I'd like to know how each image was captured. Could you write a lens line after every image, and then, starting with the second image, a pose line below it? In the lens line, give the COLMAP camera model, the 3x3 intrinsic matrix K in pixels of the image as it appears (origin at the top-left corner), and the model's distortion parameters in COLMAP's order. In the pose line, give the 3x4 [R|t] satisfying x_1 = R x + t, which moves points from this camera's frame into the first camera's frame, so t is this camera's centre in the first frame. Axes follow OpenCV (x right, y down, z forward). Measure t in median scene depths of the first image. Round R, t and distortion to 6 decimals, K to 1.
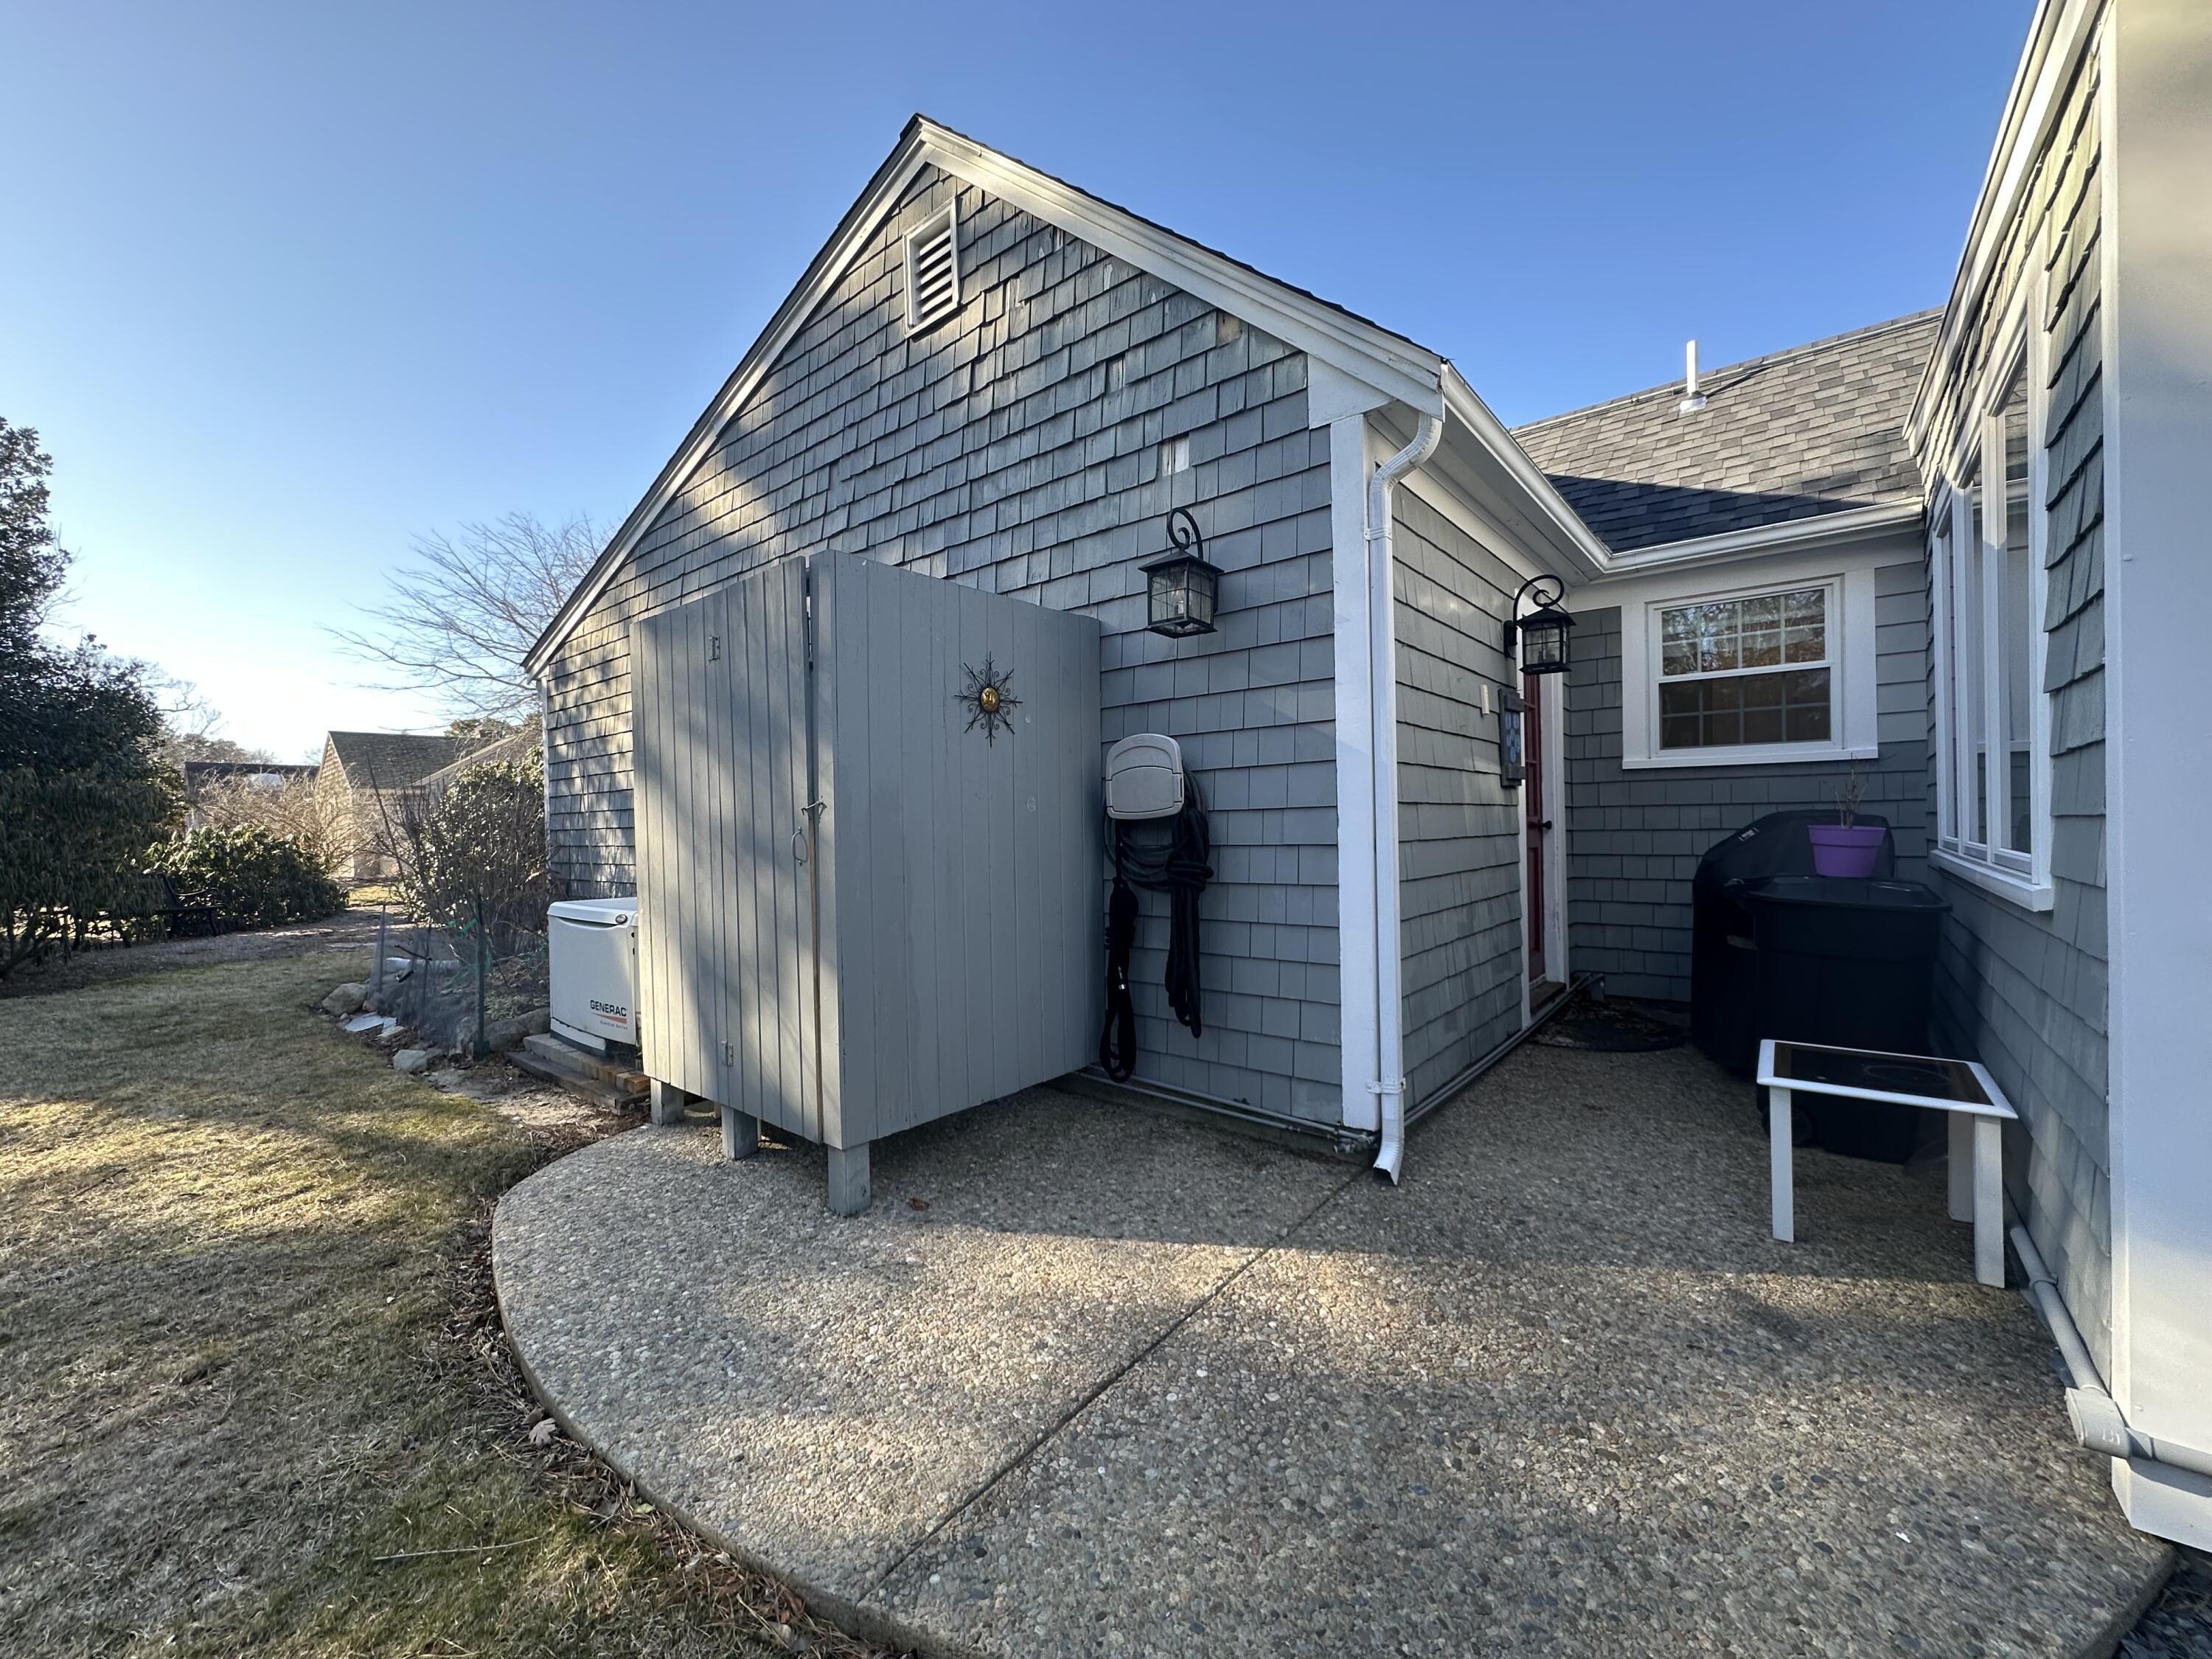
lens RADIAL K [[876.2, 0, 1097.8], [0, 876.2, 825.4], [0, 0, 1]] dist [-0.005484, 0.000508]
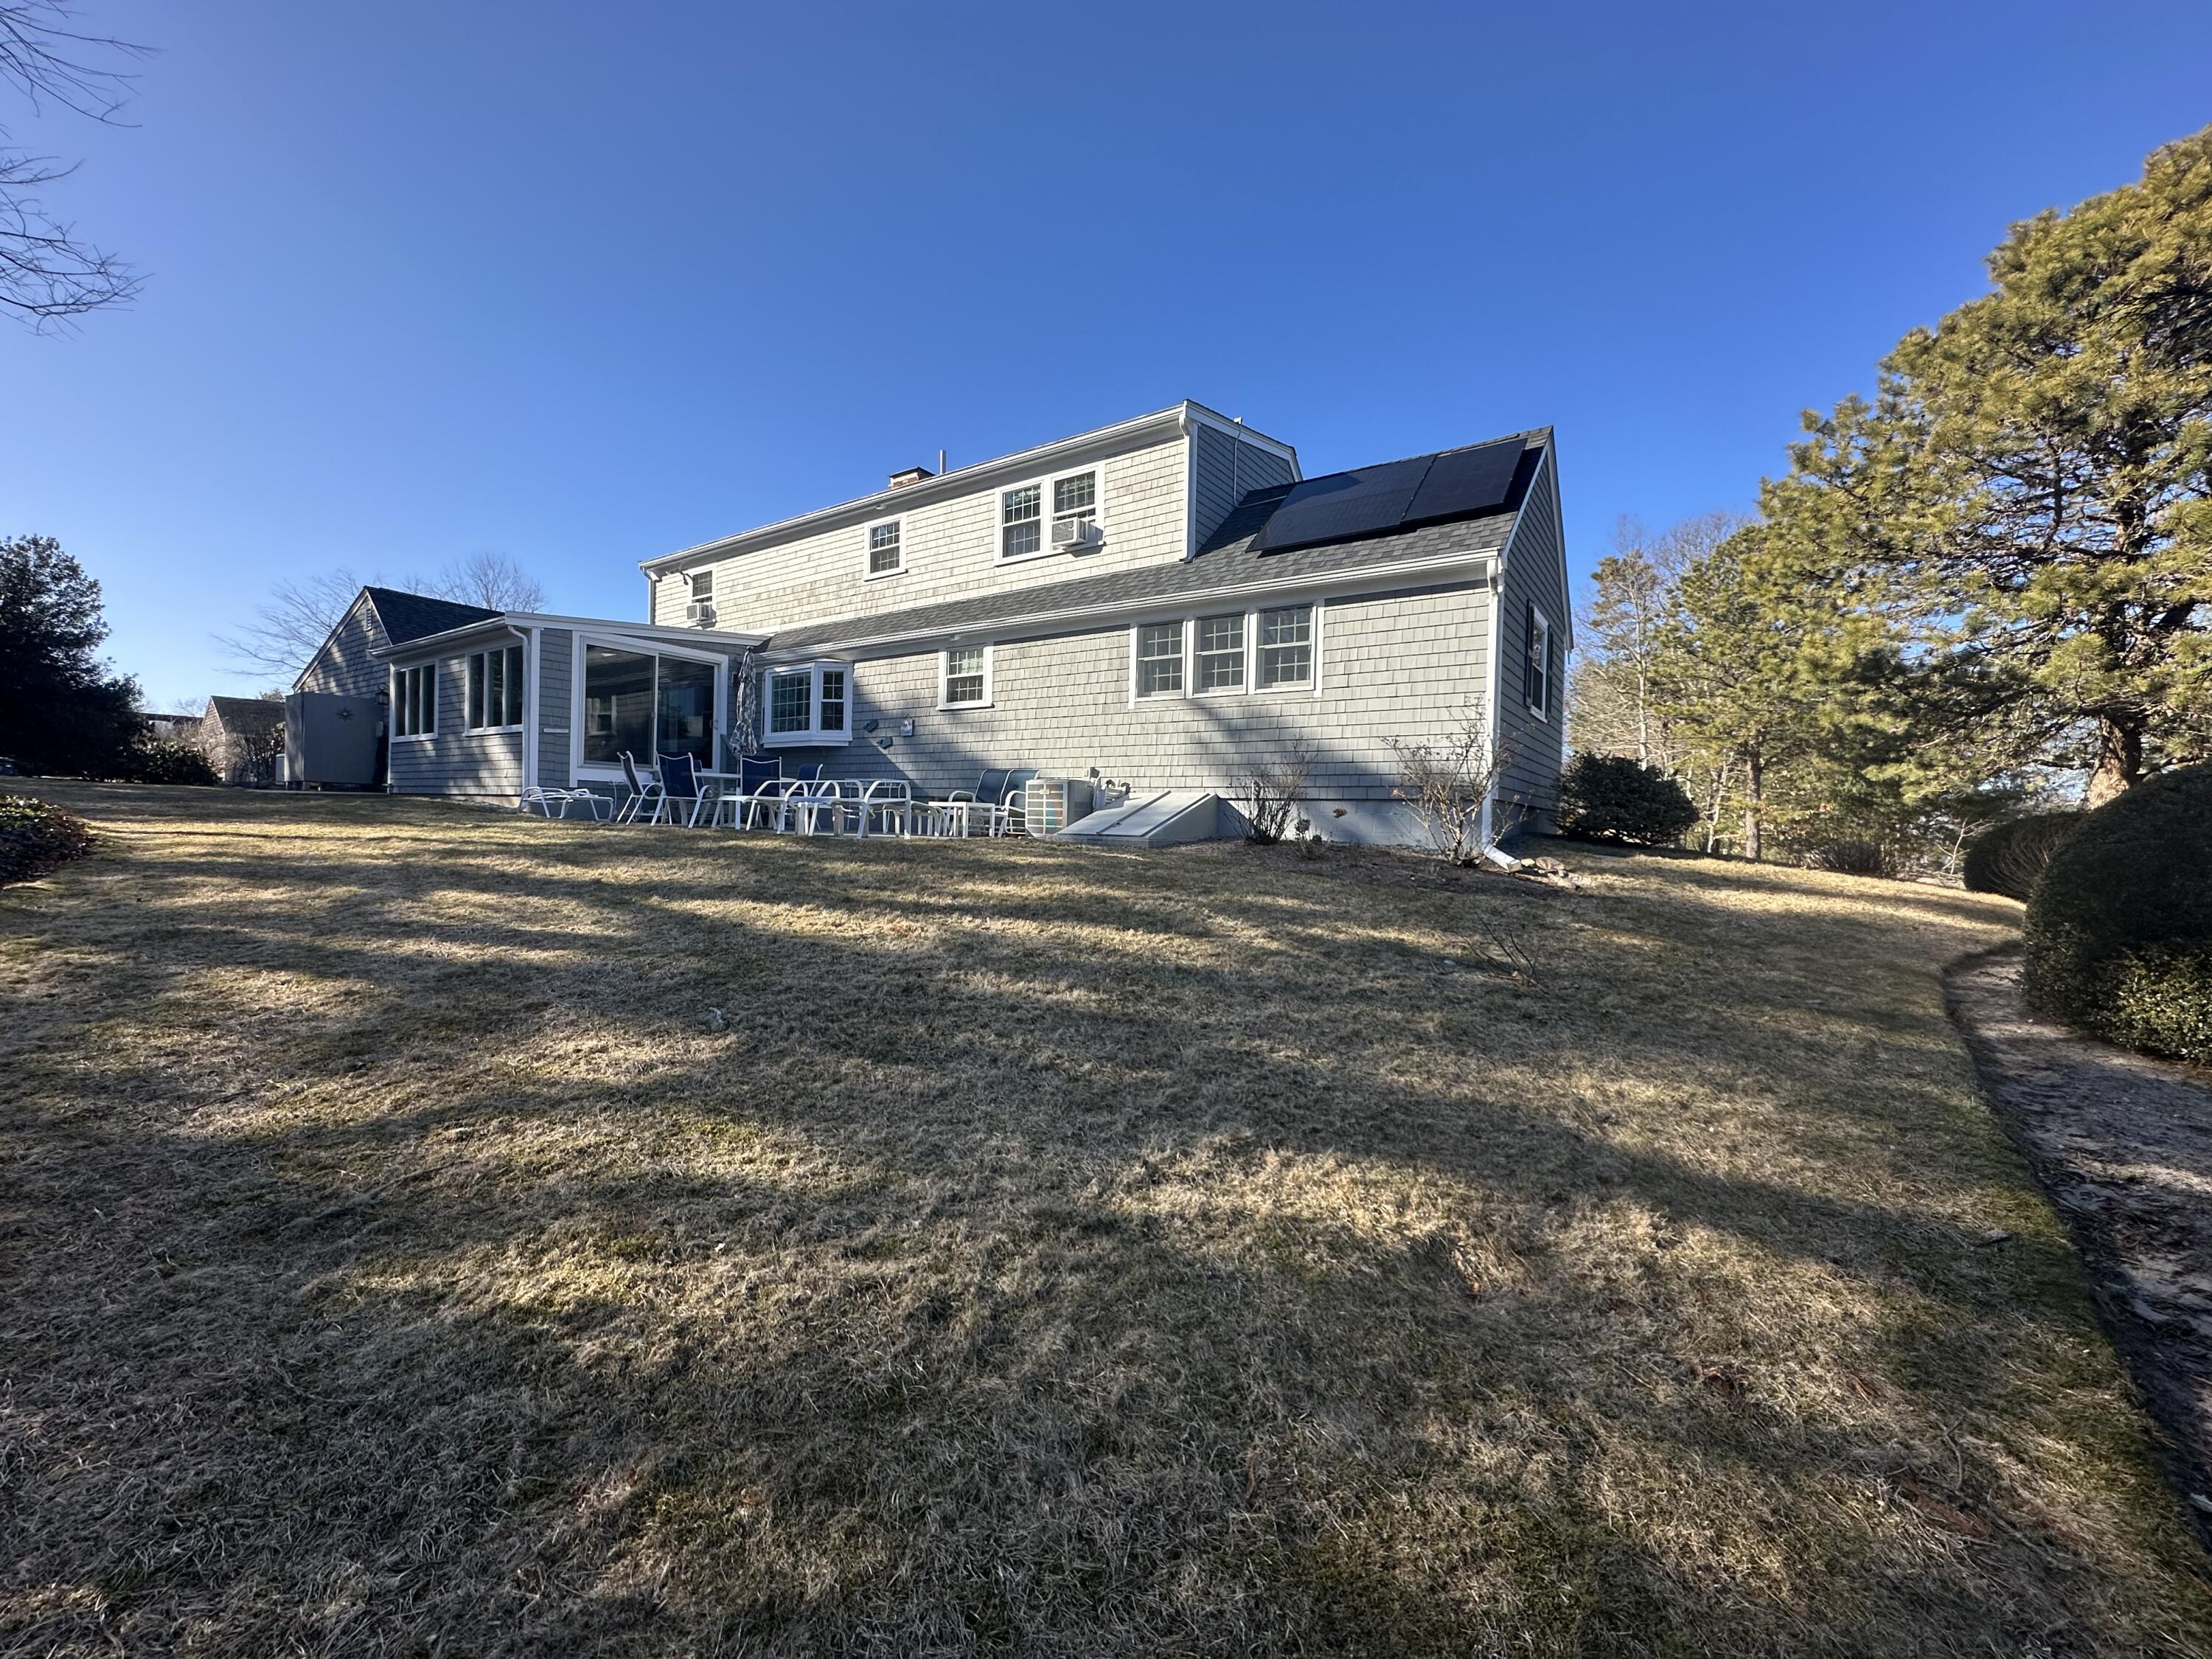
lens RADIAL K [[876.2, 0, 1106.3], [0, 876.2, 830.3], [0, 0, 1]] dist [-0.005484, 0.000508]
pose [[0.995503, 0.046051, 0.082788, 1.160896], [-0.046892, 0.998866, 0.008244, 0.088458], [-0.082314, -0.012089, 0.996533, -1.345281]]
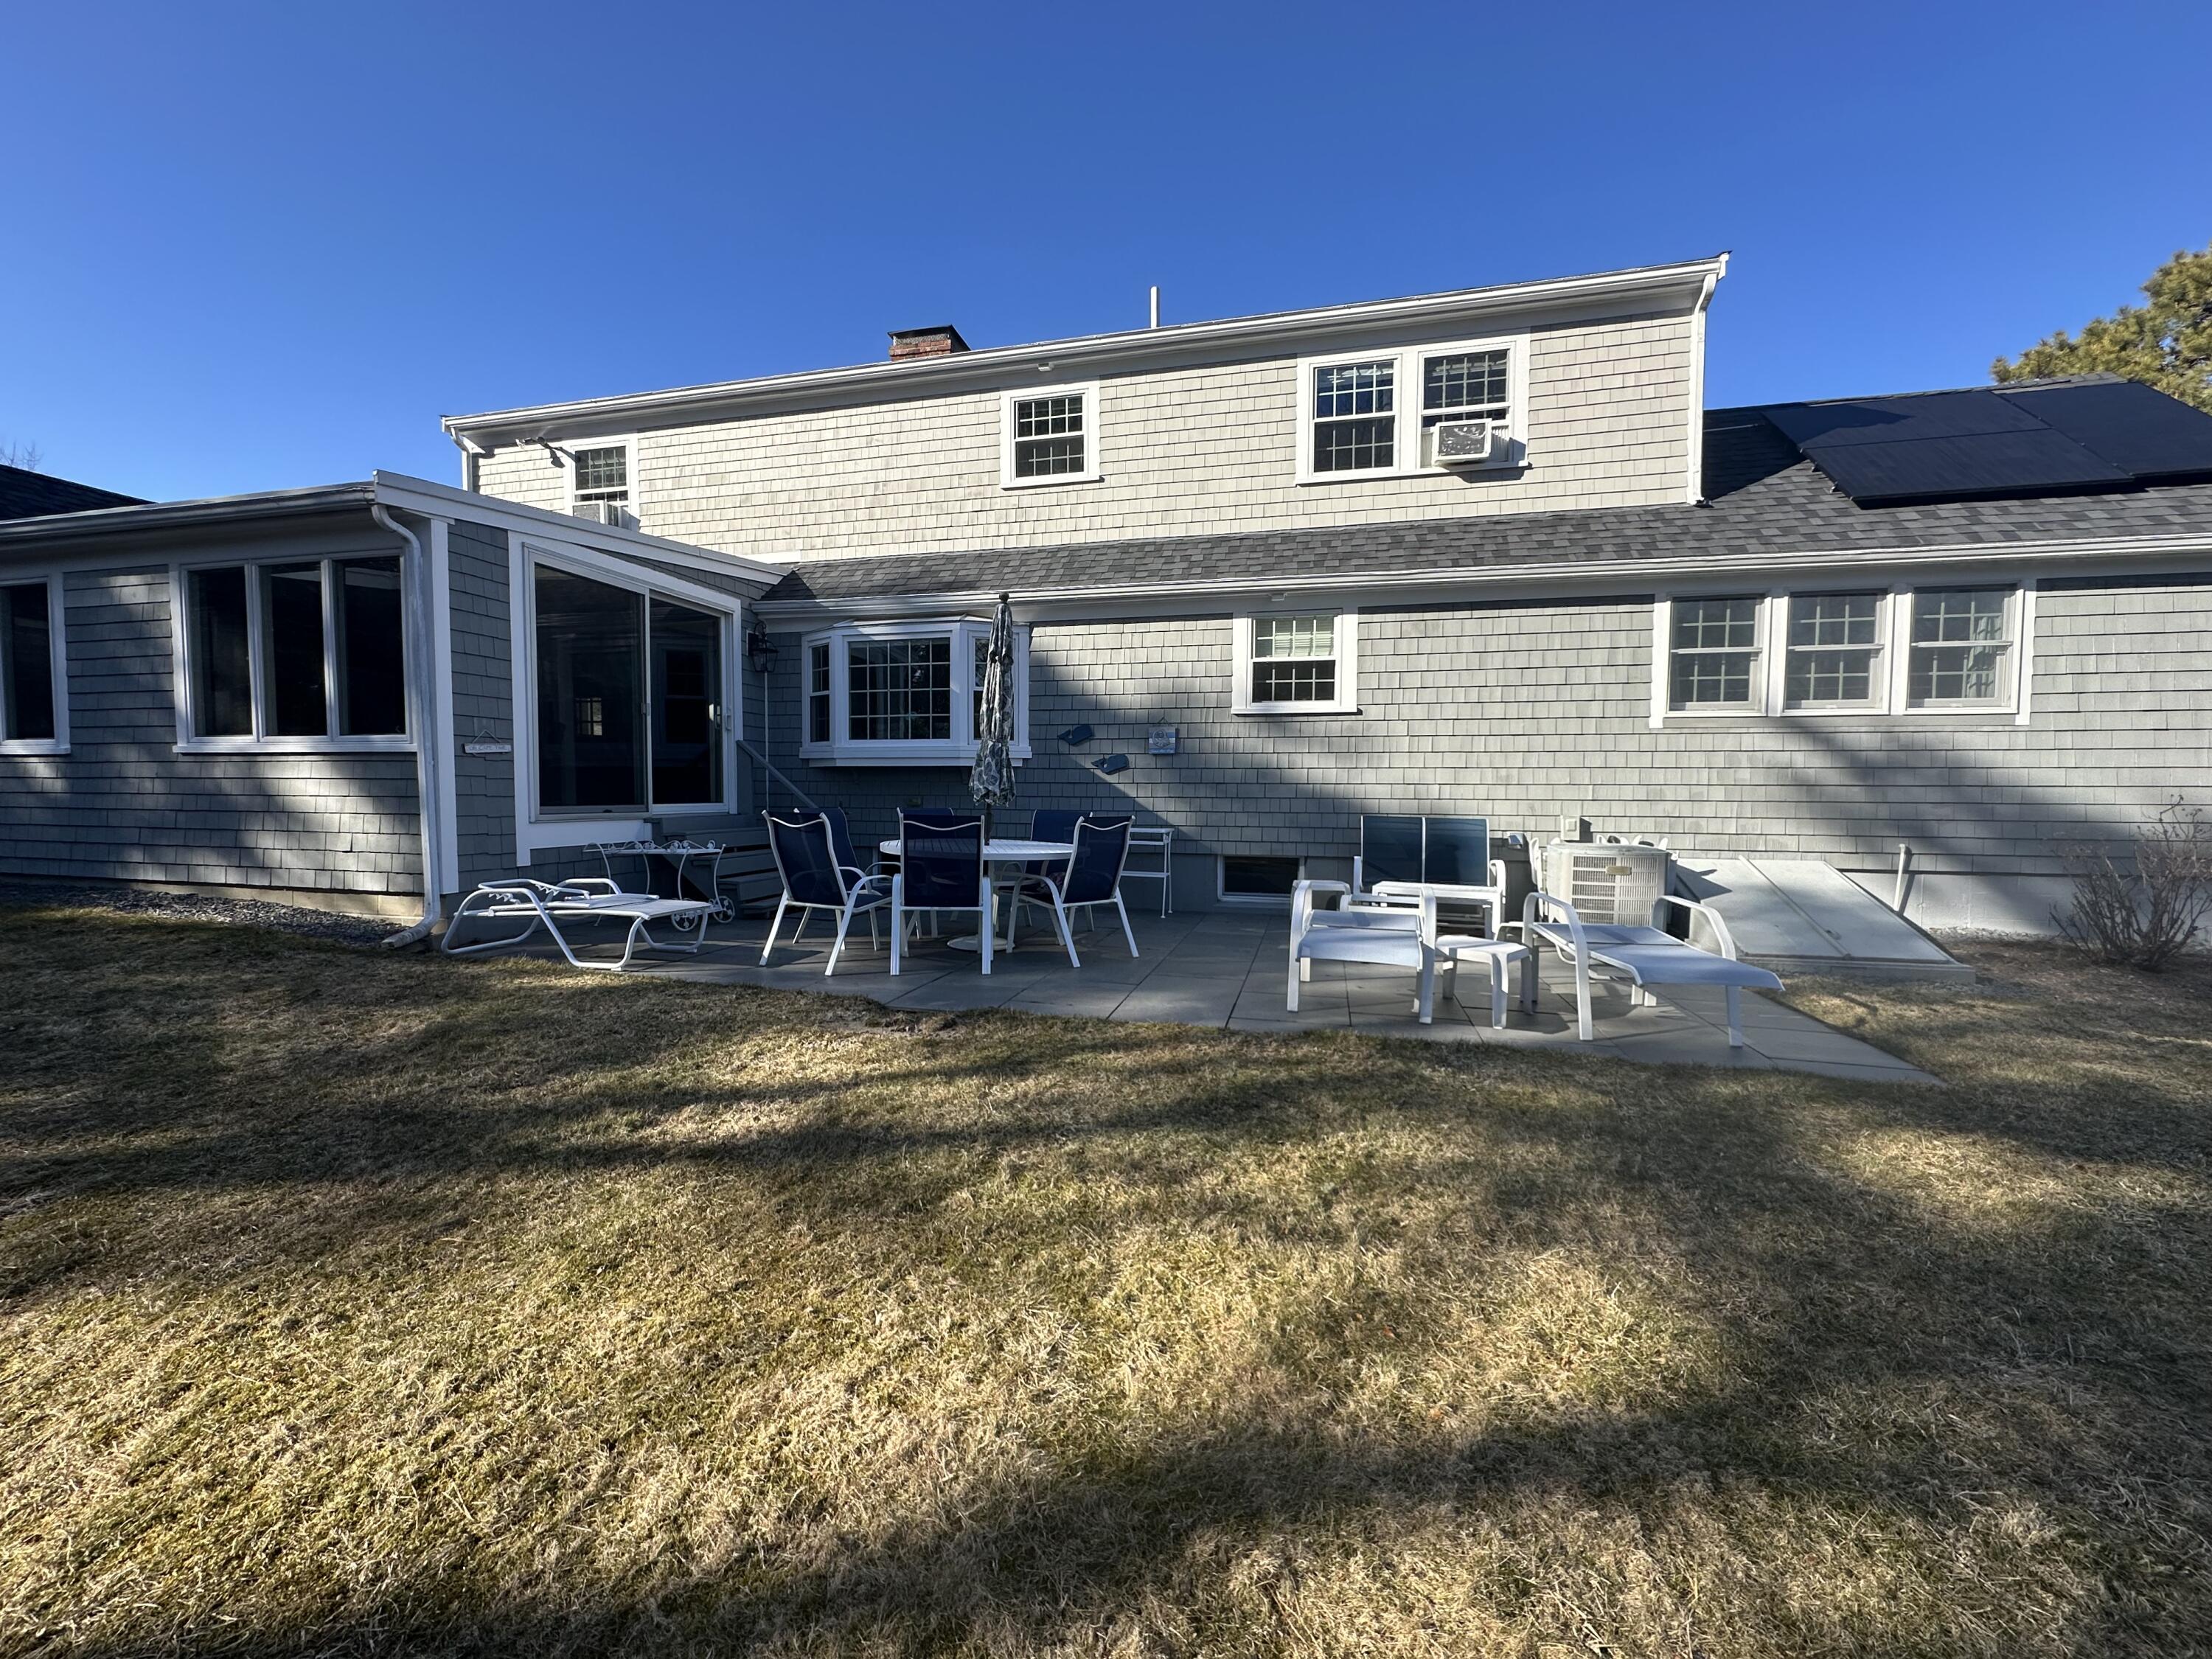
lens RADIAL K [[876.2, 0, 1109.7], [0, 876.2, 832.5], [0, 0, 1]] dist [-0.005484, 0.000508]
pose [[0.901604, 0.007509, 0.432497, 0.662049], [-0.026257, 0.998956, 0.037393, 0.025666], [-0.431764, -0.045070, 0.900860, -0.803293]]
